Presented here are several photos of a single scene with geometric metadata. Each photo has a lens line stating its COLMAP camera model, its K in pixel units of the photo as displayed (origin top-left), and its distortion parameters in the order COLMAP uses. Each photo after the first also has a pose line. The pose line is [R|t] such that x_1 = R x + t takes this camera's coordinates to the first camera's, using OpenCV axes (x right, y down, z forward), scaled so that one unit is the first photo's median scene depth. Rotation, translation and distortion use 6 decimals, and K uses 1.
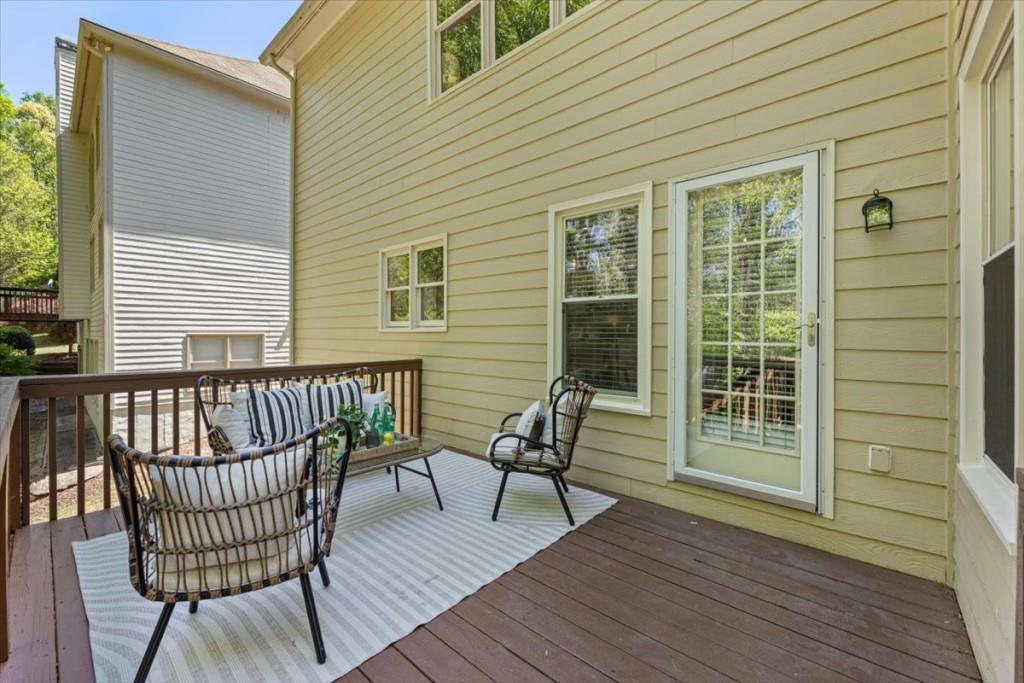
lens RADIAL K [[409.3, 0, 509.7], [0, 409.3, 337.6], [0, 0, 1]] dist [-0.014364, -0.000134]
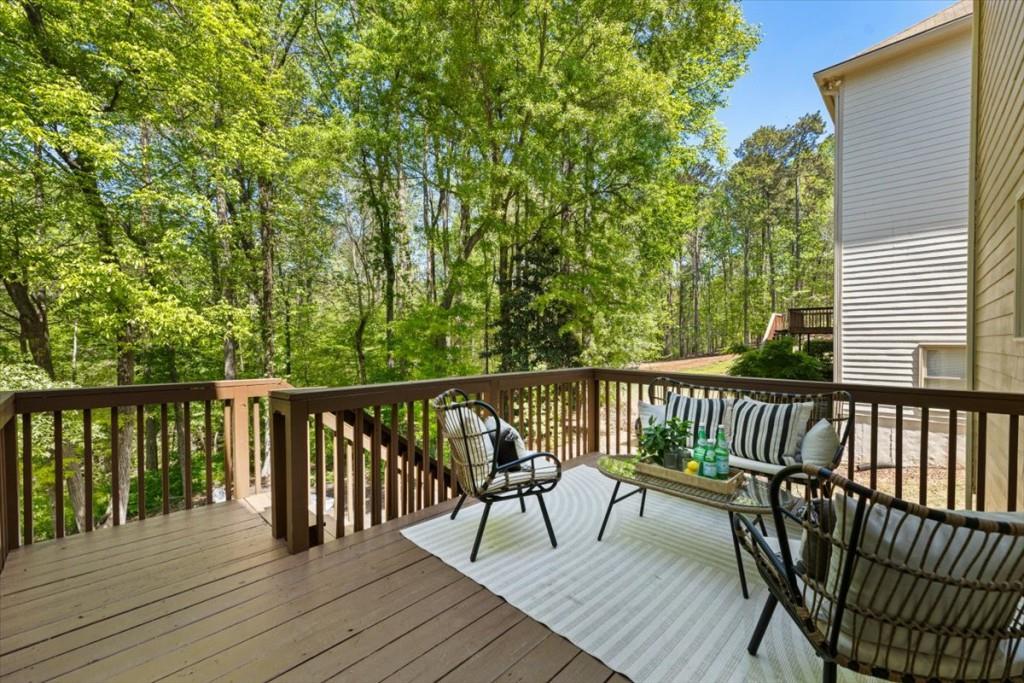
lens RADIAL K [[409.3, 0, 508.6], [0, 409.3, 341.3], [0, 0, 1]] dist [-0.014364, -0.000134]
pose [[-0.049914, -0.004560, -0.998743, 0.141834], [-0.012727, 0.999911, -0.003929, -0.000851], [0.998672, 0.012515, -0.049967, 0.164046]]
